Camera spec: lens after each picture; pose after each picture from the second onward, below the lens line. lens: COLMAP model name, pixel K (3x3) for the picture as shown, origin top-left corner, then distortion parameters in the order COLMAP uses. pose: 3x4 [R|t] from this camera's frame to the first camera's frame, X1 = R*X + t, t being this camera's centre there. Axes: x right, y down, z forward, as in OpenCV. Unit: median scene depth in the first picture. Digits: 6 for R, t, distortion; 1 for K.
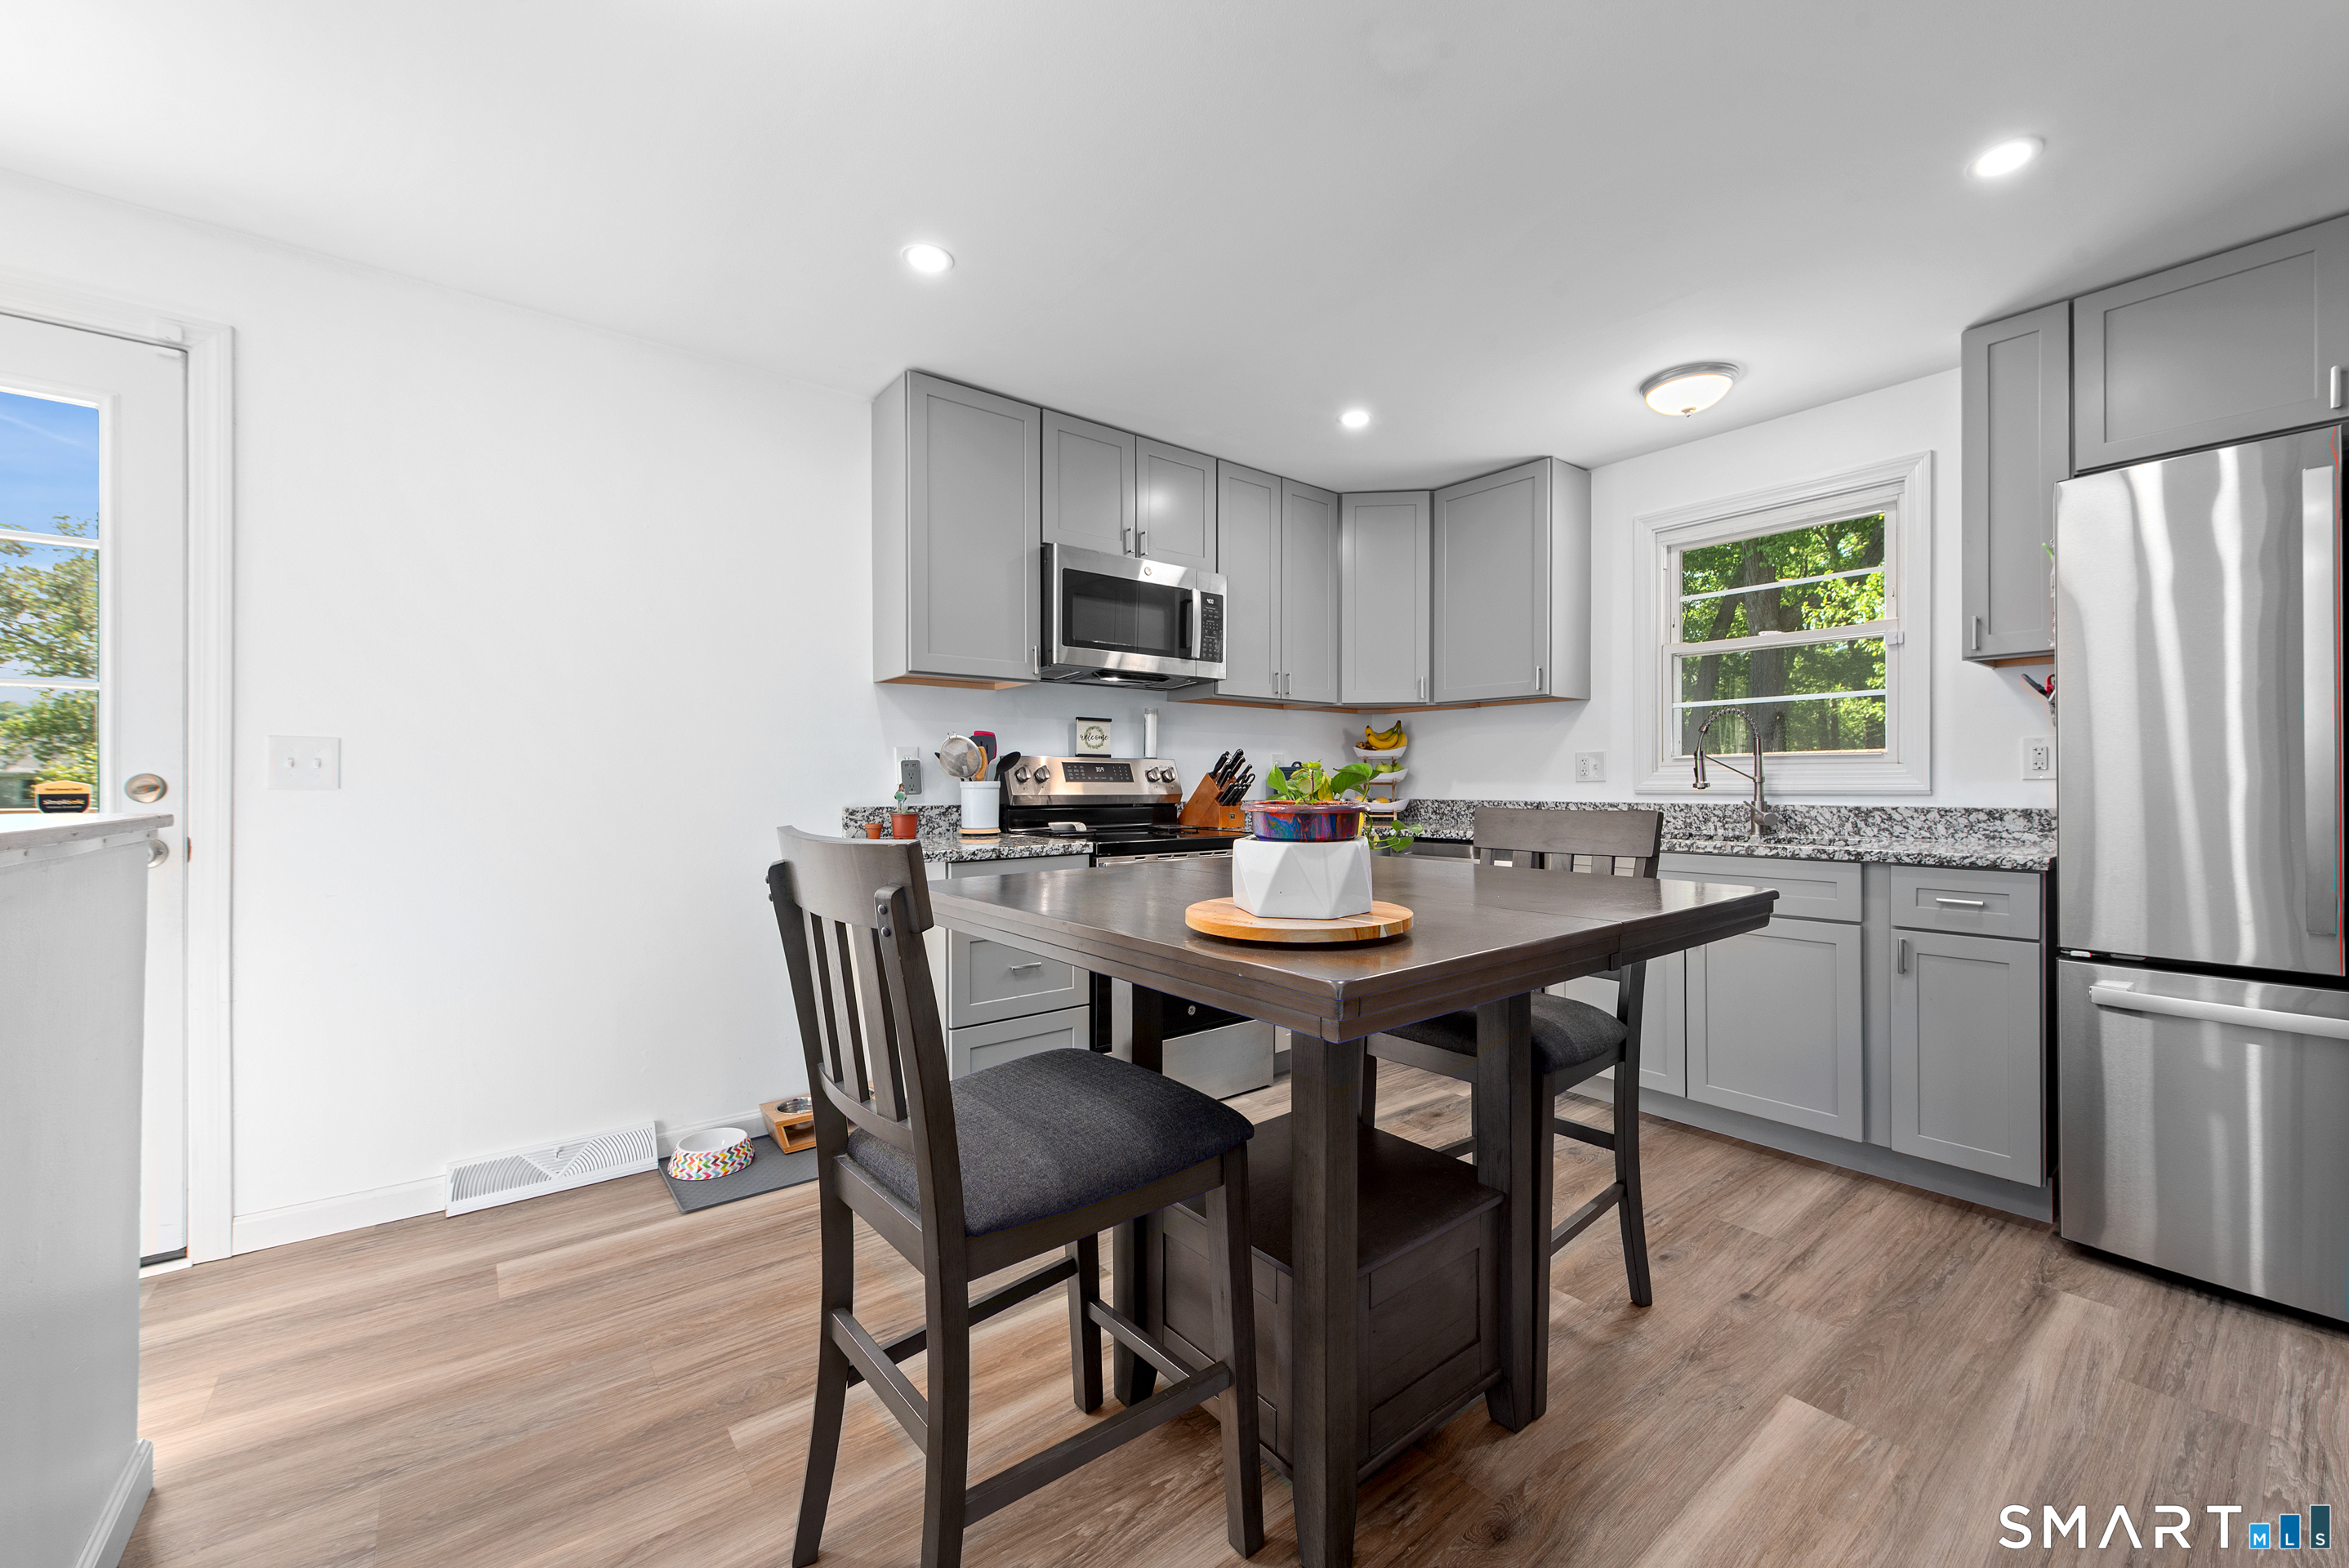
lens RADIAL K [[920.2, 0, 1175.2], [0, 920.2, 780.7], [0, 0, 1]] dist [0.003976, -0.000769]
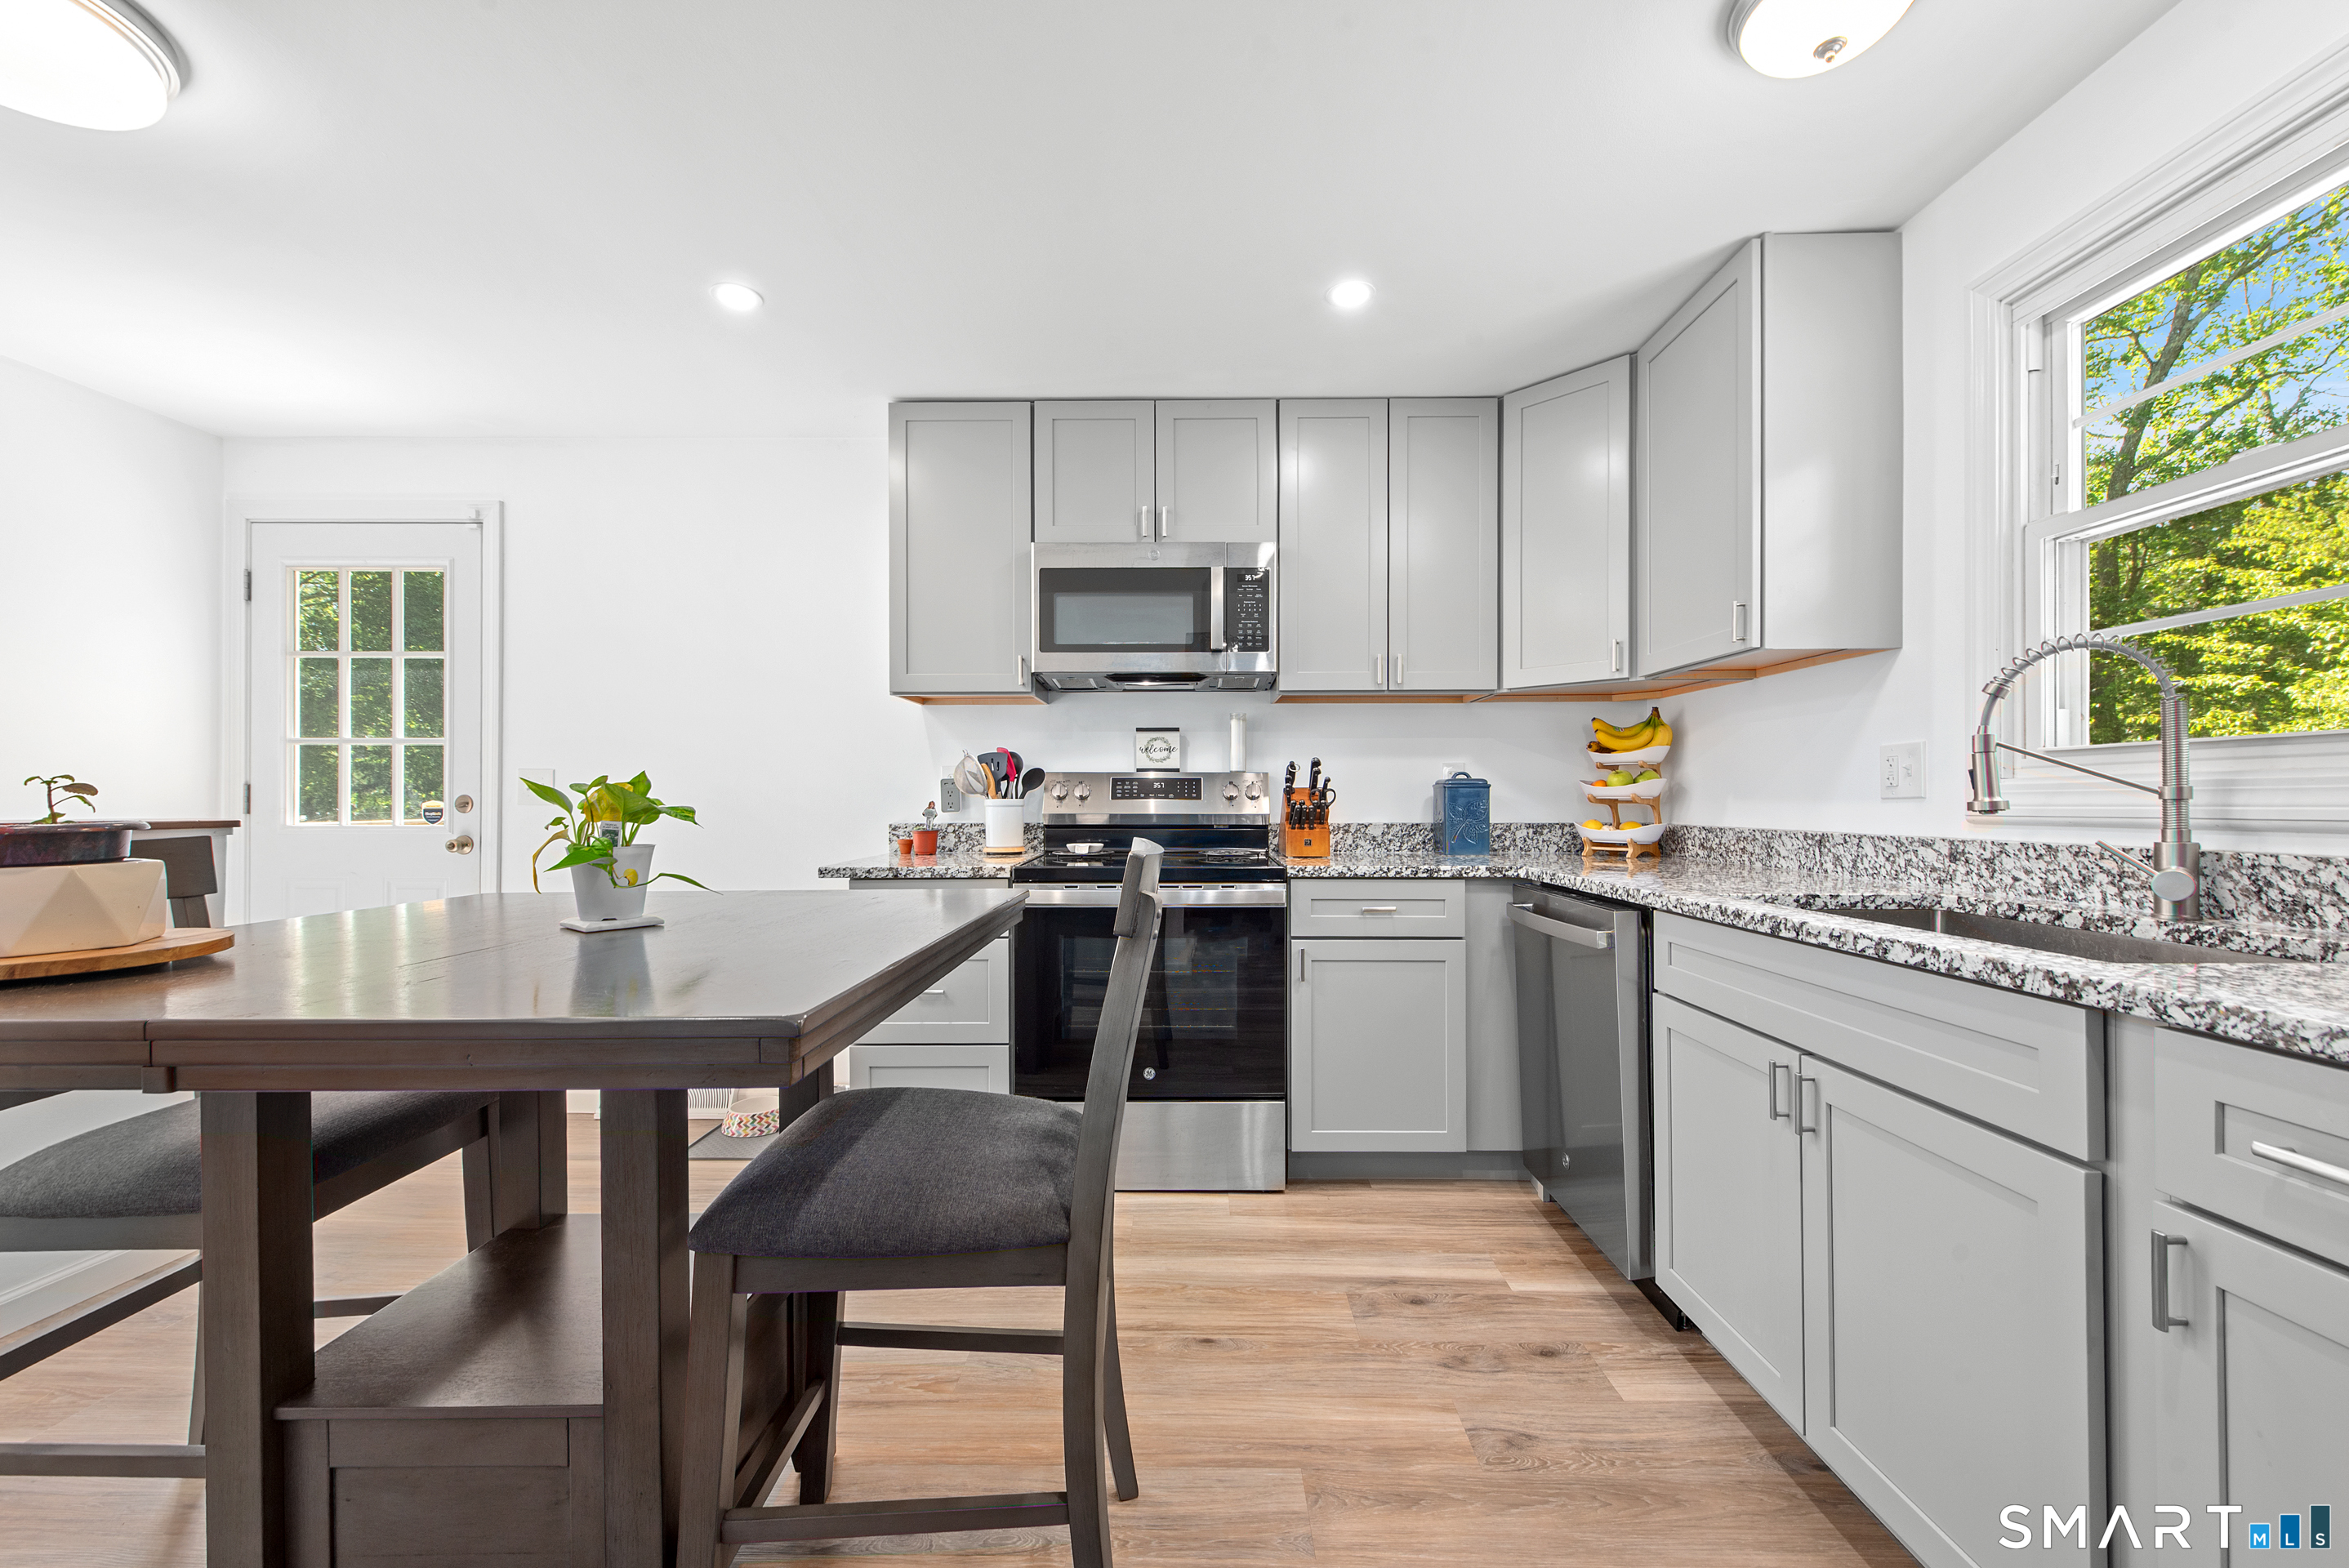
lens RADIAL K [[920.2, 0, 1175.4], [0, 920.2, 795.1], [0, 0, 1]] dist [0.003976, -0.000769]
pose [[0.772012, -0.003394, -0.635599, 0.543078], [0.001326, 0.999992, -0.003729, 0.000687], [0.635606, 0.002036, 0.772011, 0.356806]]
